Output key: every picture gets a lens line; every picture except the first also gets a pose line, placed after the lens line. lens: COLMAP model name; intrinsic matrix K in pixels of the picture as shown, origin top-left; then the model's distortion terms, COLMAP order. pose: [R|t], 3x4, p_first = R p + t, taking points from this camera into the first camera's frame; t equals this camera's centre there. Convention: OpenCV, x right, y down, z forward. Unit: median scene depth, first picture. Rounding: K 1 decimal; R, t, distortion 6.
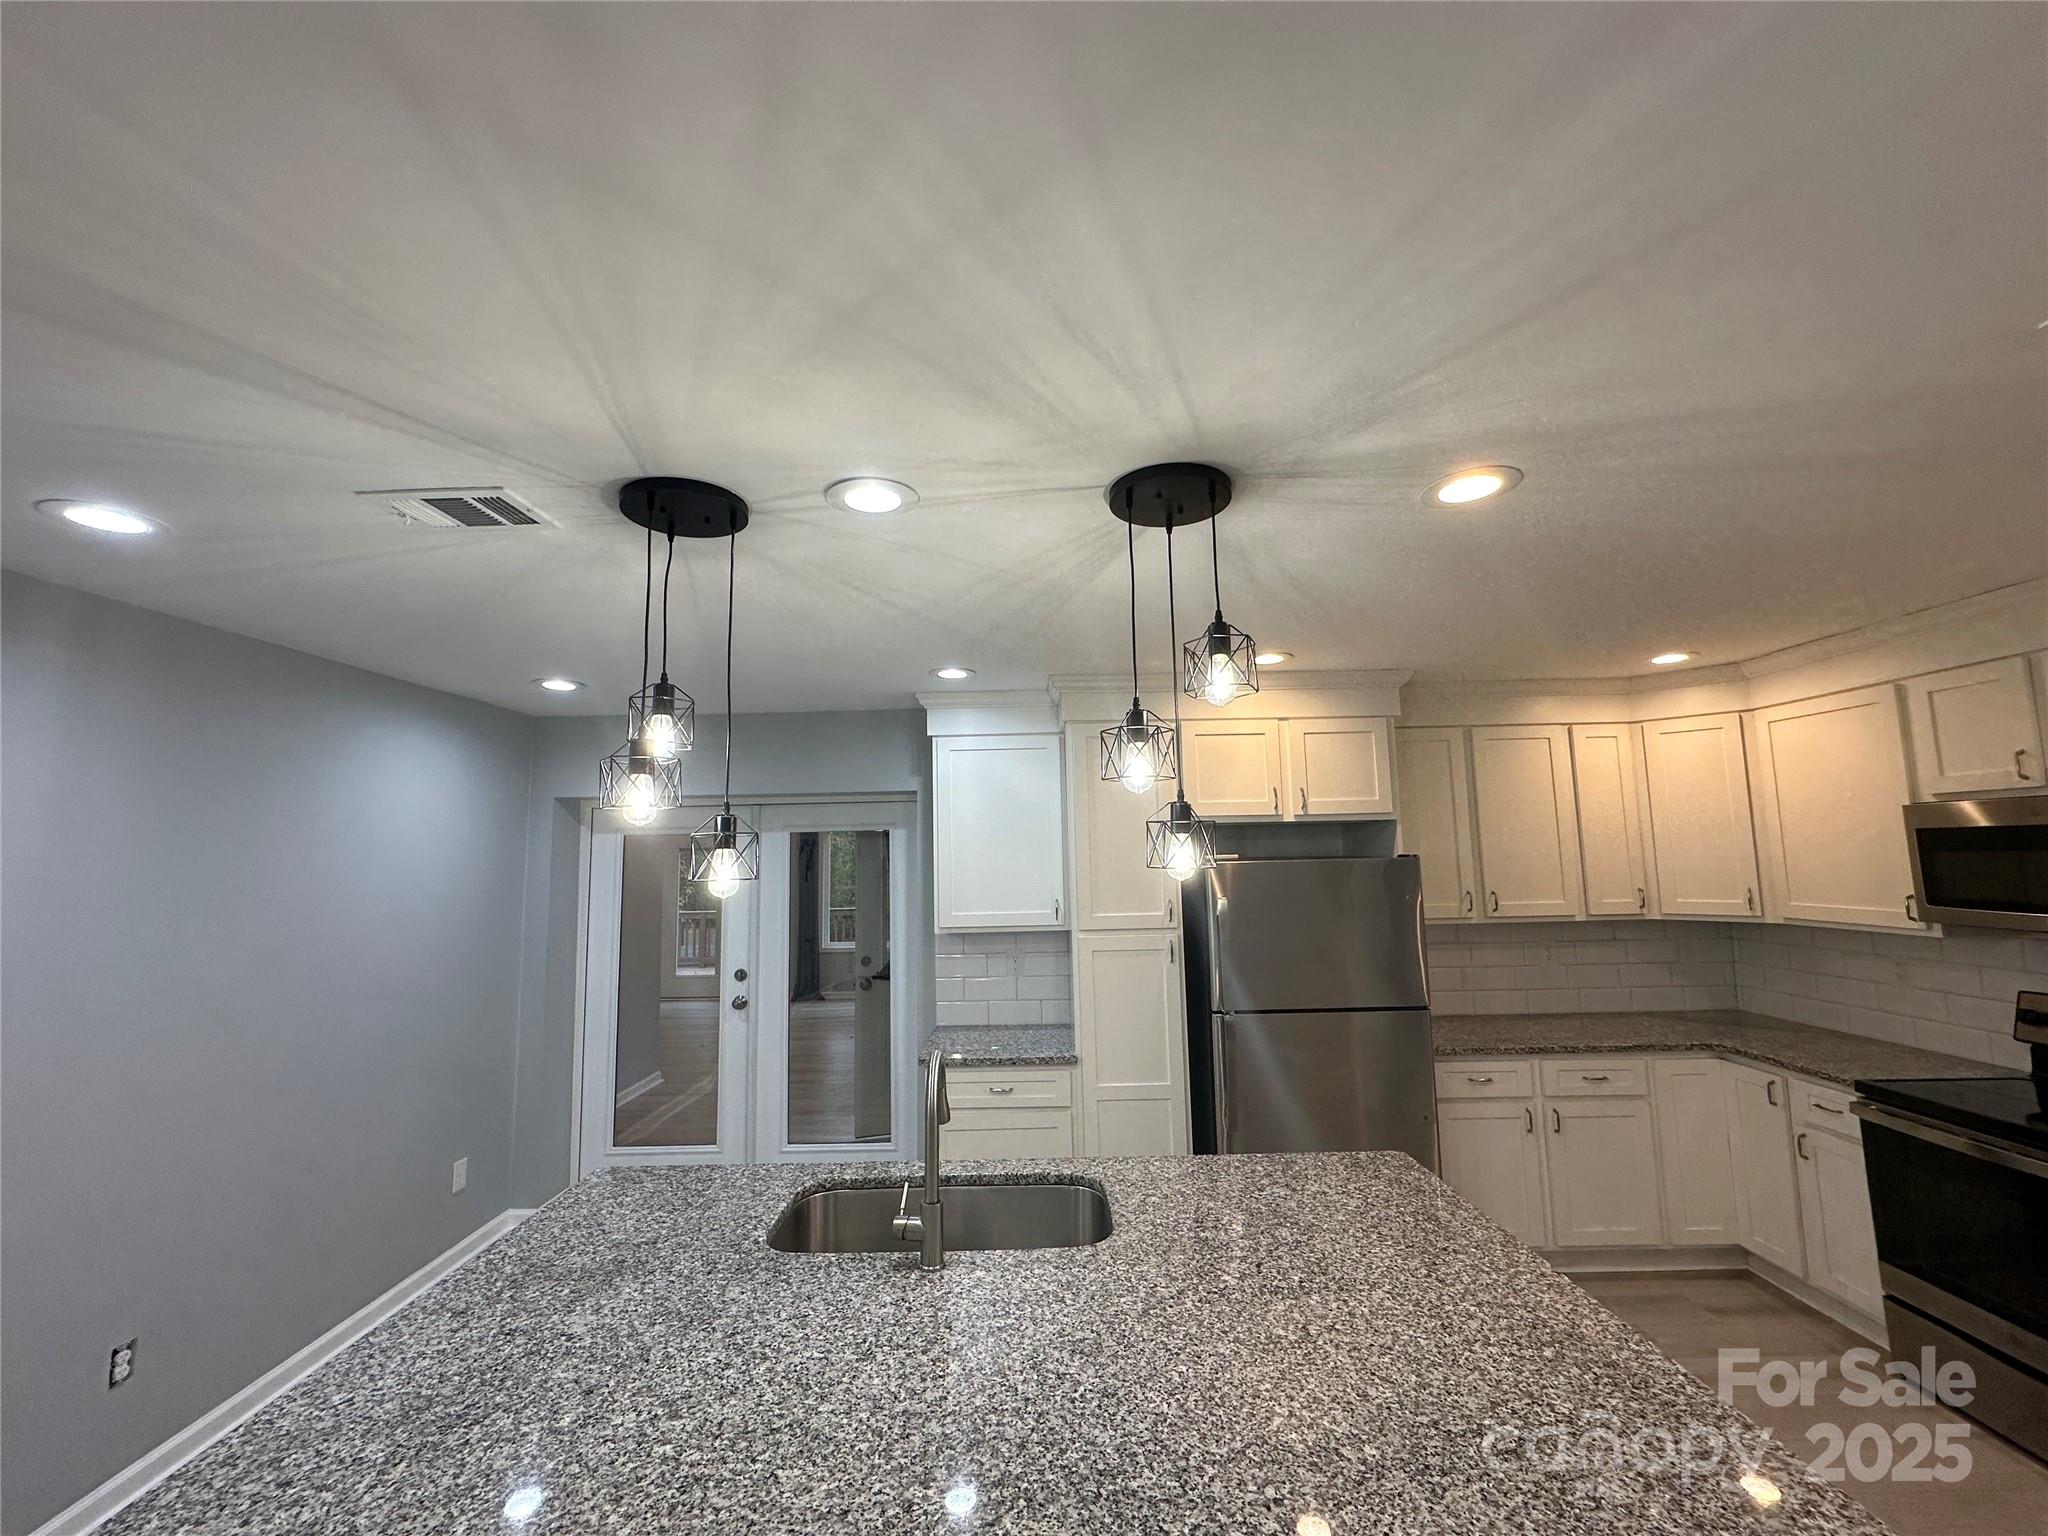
lens RADIAL K [[814.7, 0, 1028.7], [0, 814.7, 768.1], [0, 0, 1]] dist [-0.003435, 0.000545]
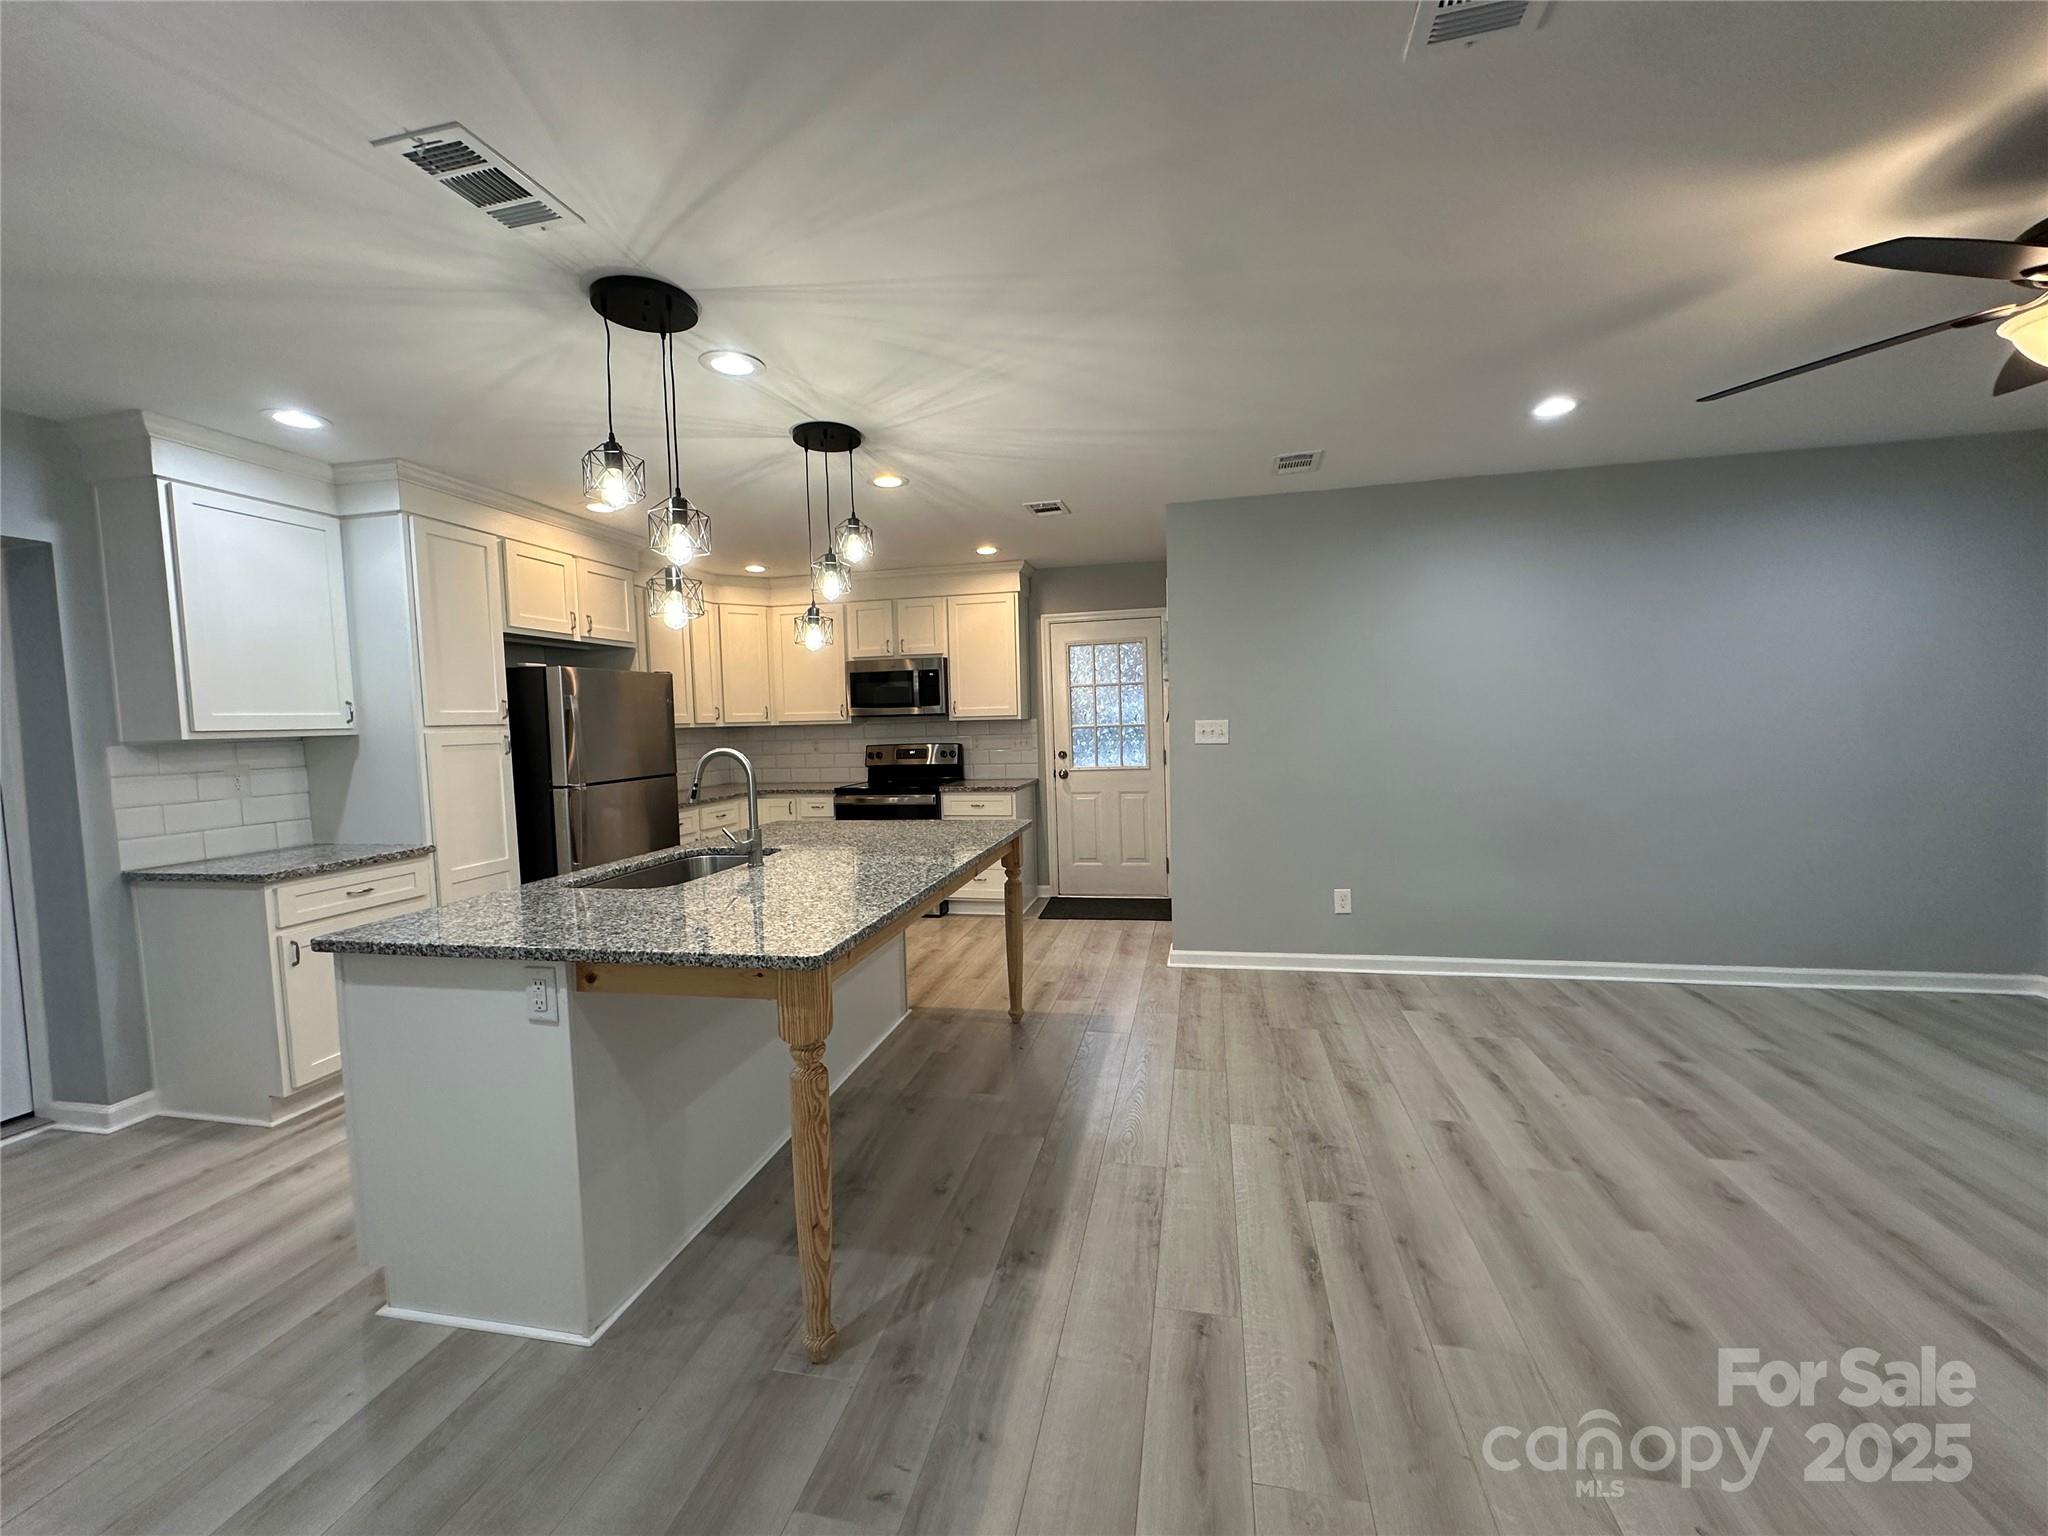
lens RADIAL K [[814.7, 0, 1027.7], [0, 814.7, 767.8], [0, 0, 1]] dist [-0.003435, 0.000545]
pose [[0.201977, -0.043595, 0.978420, -0.798189], [-0.084740, 0.994484, 0.061804, 0.128468], [-0.975717, -0.095394, 0.197168, 0.071438]]
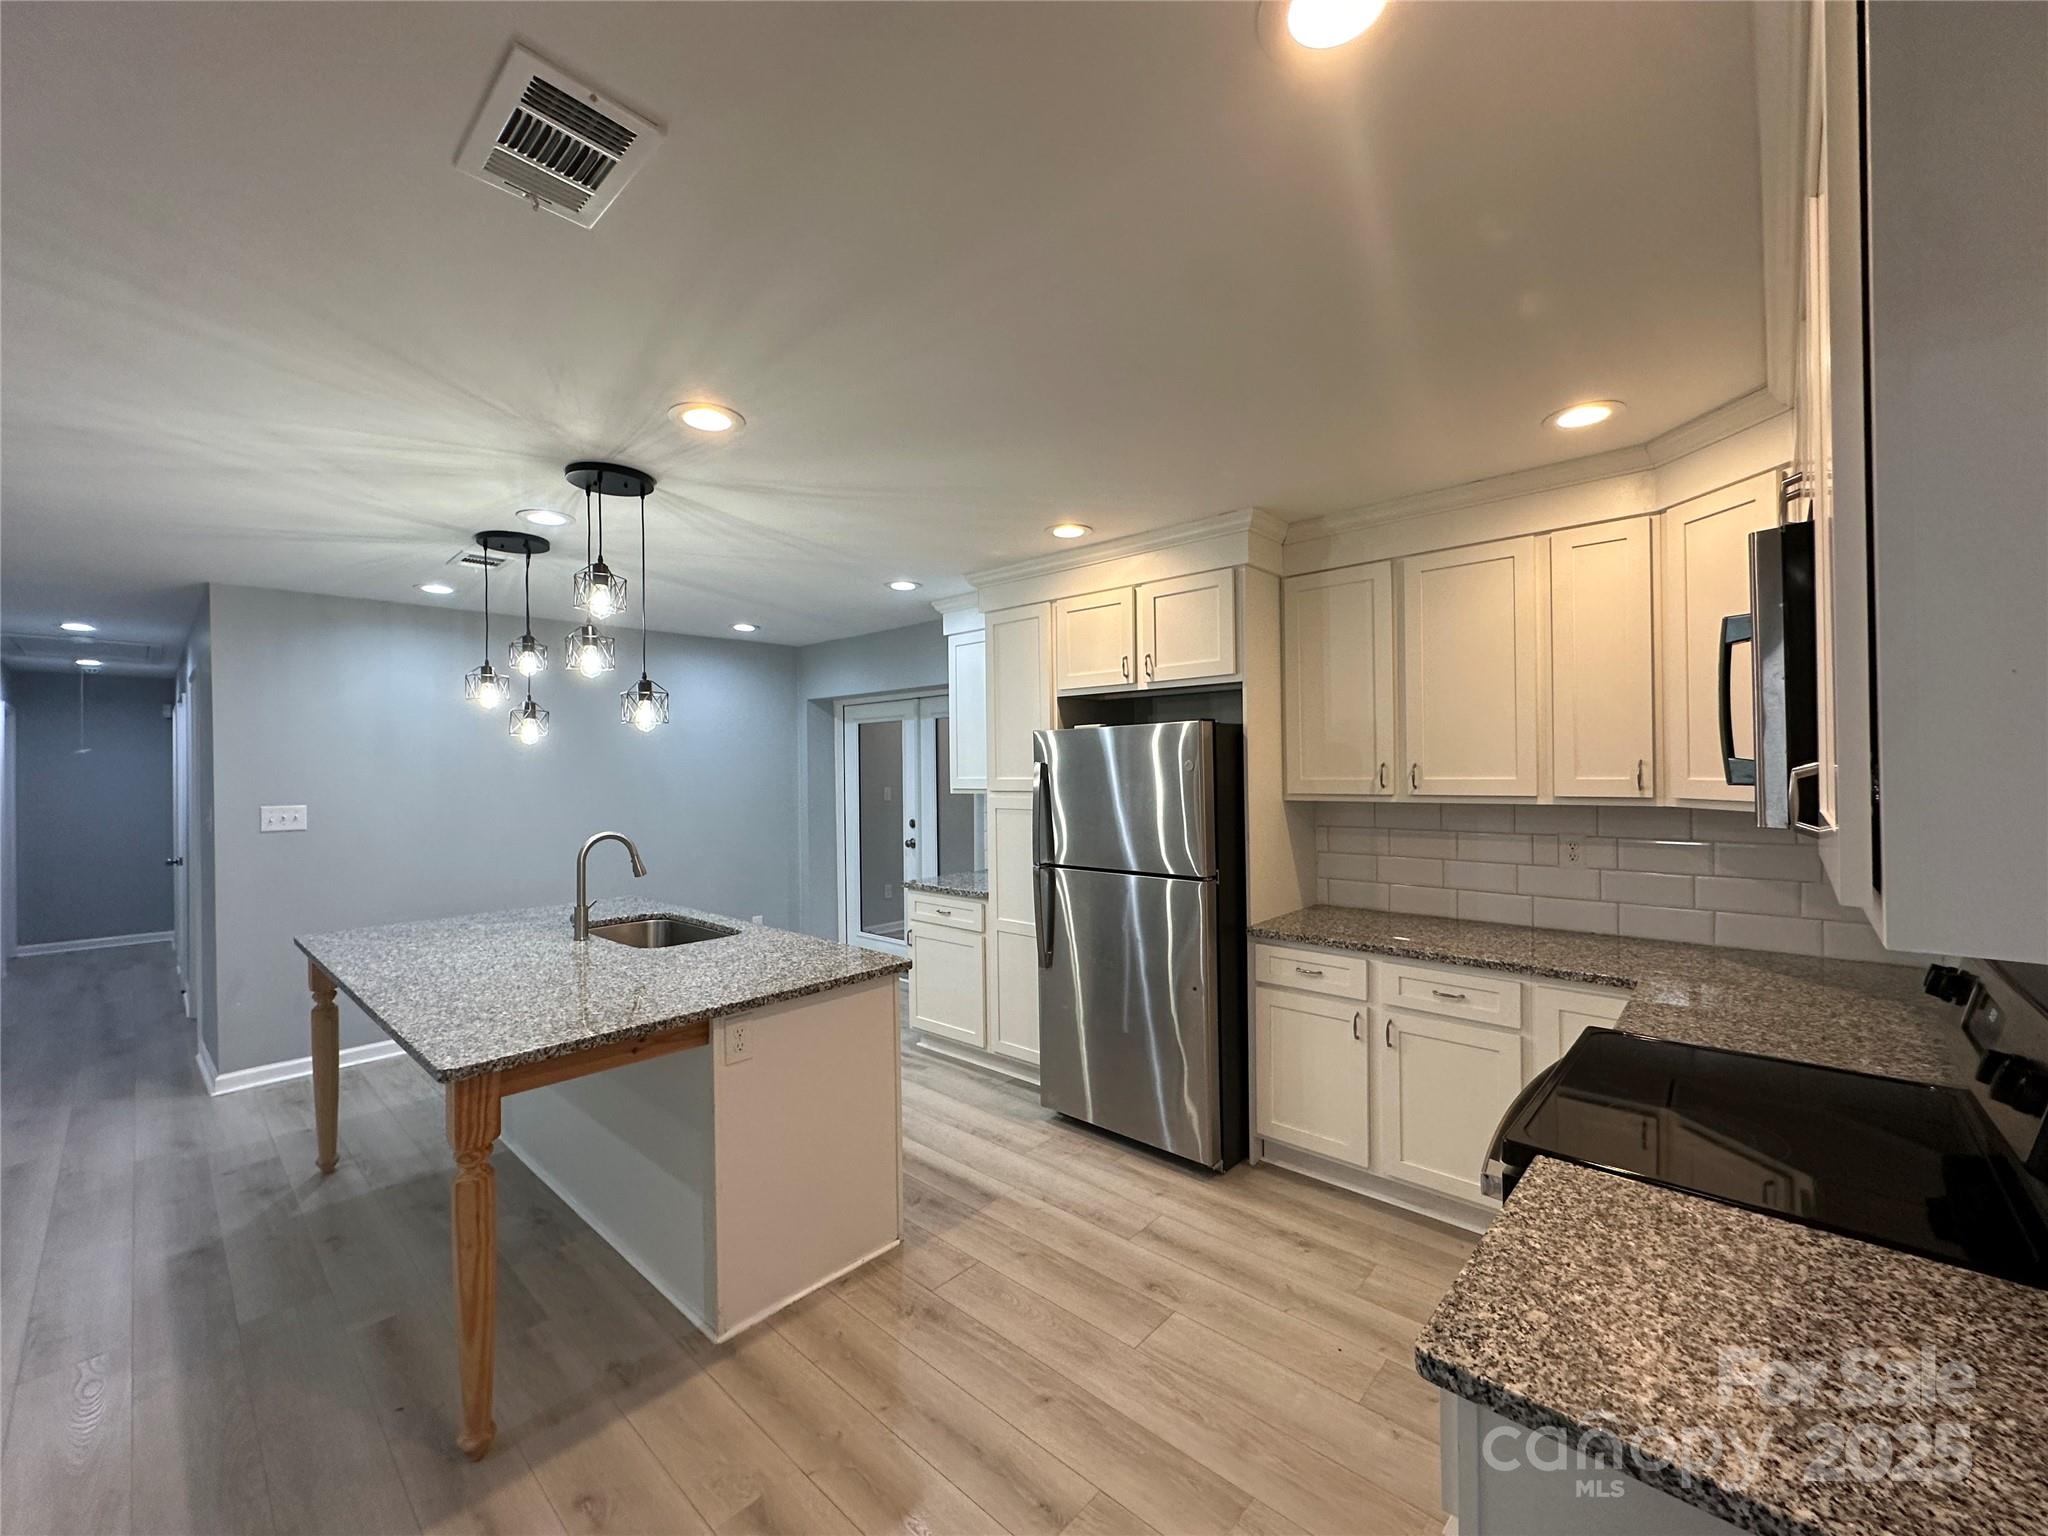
lens RADIAL K [[814.7, 0, 1029.0], [0, 814.7, 768.4], [0, 0, 1]] dist [-0.003435, 0.000545]
pose [[0.745241, 0.011861, -0.666690, 0.919502], [0.071441, 0.992666, 0.097519, 0.056547], [0.662957, -0.120304, 0.738928, 0.171855]]
